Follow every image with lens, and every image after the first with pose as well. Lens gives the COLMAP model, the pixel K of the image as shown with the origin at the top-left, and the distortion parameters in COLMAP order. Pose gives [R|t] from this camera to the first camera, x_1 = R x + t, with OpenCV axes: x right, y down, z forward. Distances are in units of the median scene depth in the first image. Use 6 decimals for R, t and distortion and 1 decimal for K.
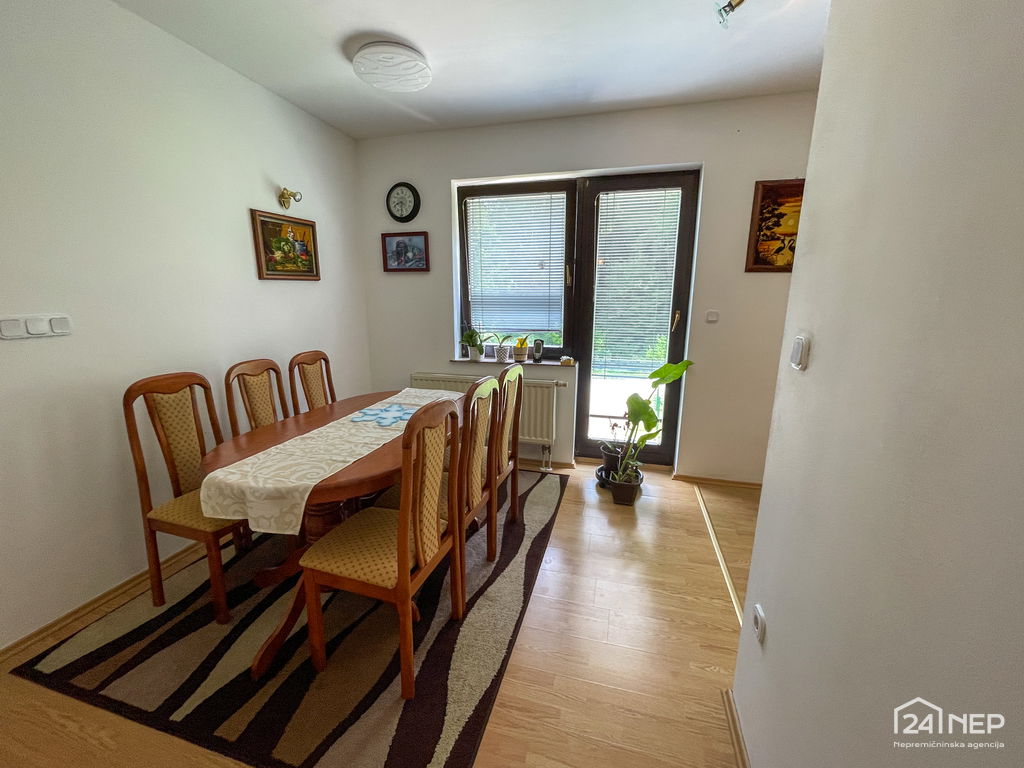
lens RADIAL K [[417.9, 0, 510.7], [0, 417.9, 382.5], [0, 0, 1]] dist [-0.002333, 0.000046]
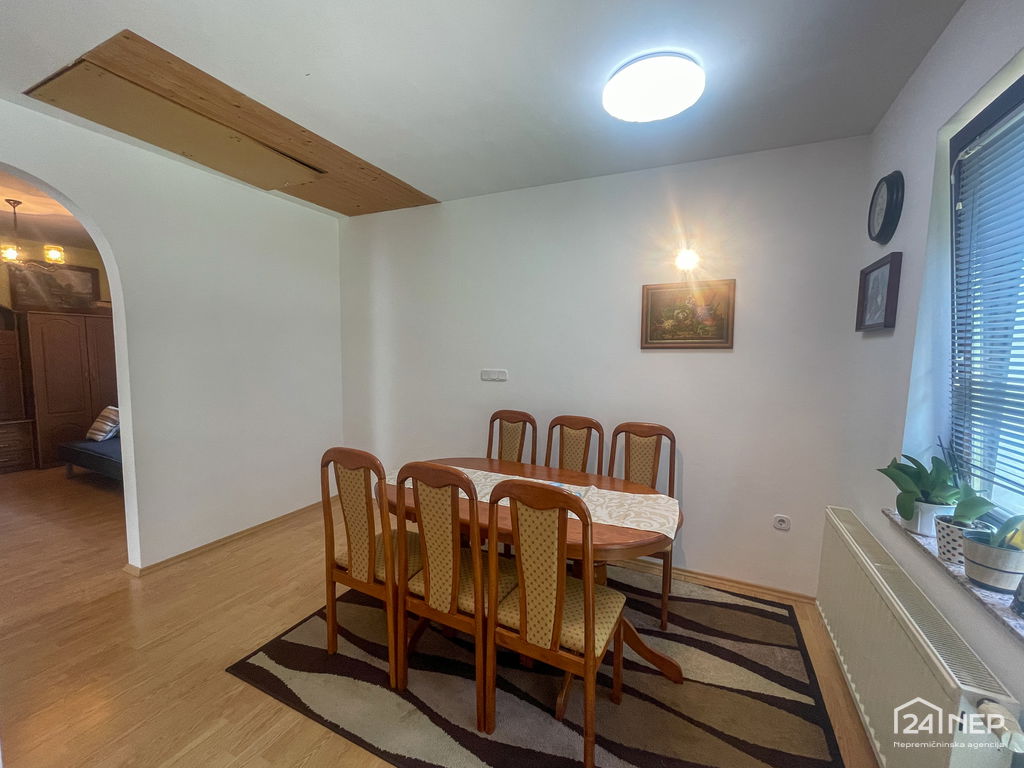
lens RADIAL K [[417.9, 0, 510.5], [0, 417.9, 386.1], [0, 0, 1]] dist [-0.002333, 0.000046]
pose [[-0.161266, 0.087481, -0.983026, 0.504557], [-0.216730, 0.968610, 0.121753, -0.208943], [0.962820, 0.232685, -0.137244, 0.836947]]
